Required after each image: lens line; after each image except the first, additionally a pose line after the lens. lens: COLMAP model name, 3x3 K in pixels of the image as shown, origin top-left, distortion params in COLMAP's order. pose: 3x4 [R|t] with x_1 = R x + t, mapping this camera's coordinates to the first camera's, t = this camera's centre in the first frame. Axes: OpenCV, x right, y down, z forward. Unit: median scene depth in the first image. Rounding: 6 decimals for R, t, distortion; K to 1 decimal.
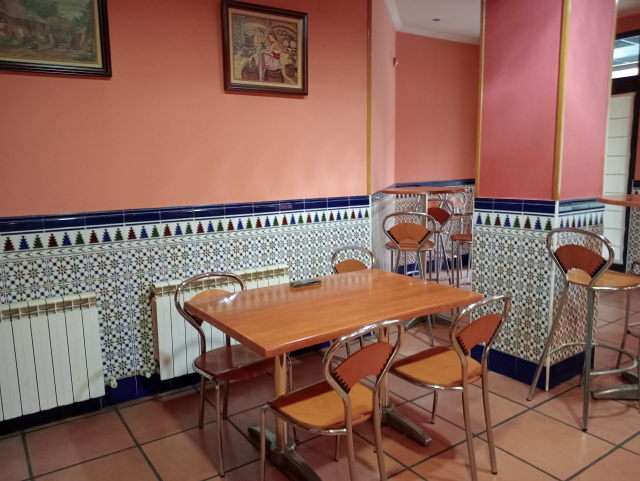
lens RADIAL K [[507.9, 0, 320.3], [0, 507.9, 242.1], [0, 0, 1]] dist [0.083547, -0.155530]
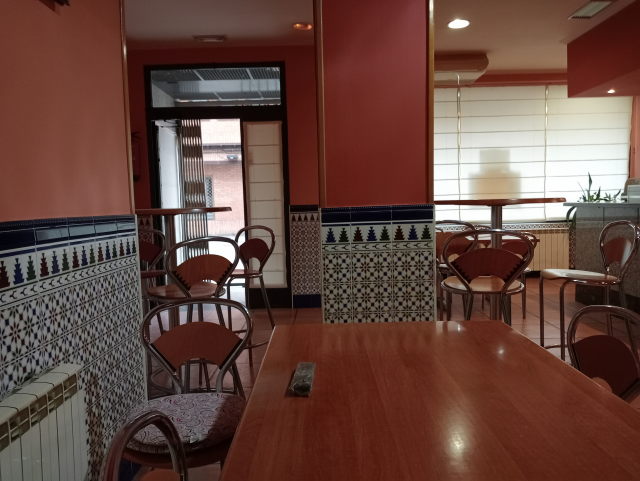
lens RADIAL K [[507.9, 0, 320.3], [0, 507.9, 242.1], [0, 0, 1]] dist [0.083547, -0.155530]
pose [[0.579371, -0.062665, 0.812651, -0.336086], [0.141400, 0.989649, -0.024495, -0.021129], [-0.802705, 0.129101, 0.582235, 0.619575]]
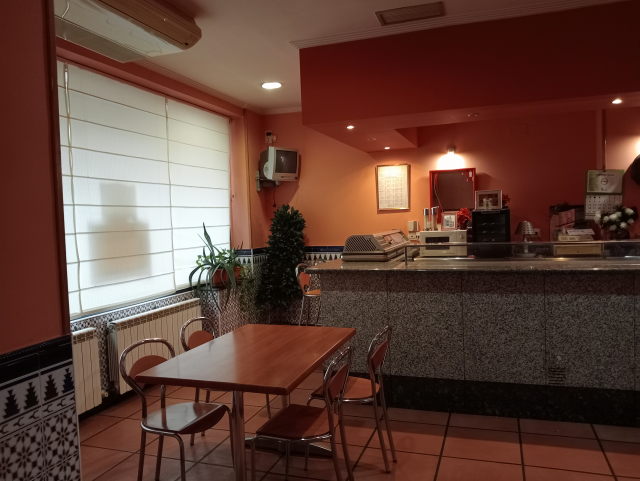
lens RADIAL K [[507.9, 0, 320.3], [0, 507.9, 242.1], [0, 0, 1]] dist [0.083547, -0.155530]
pose [[-0.586443, -0.001738, 0.809989, 0.584861], [0.167020, 0.978248, 0.123024, -0.301237], [-0.792584, 0.207431, -0.573396, 1.655827]]
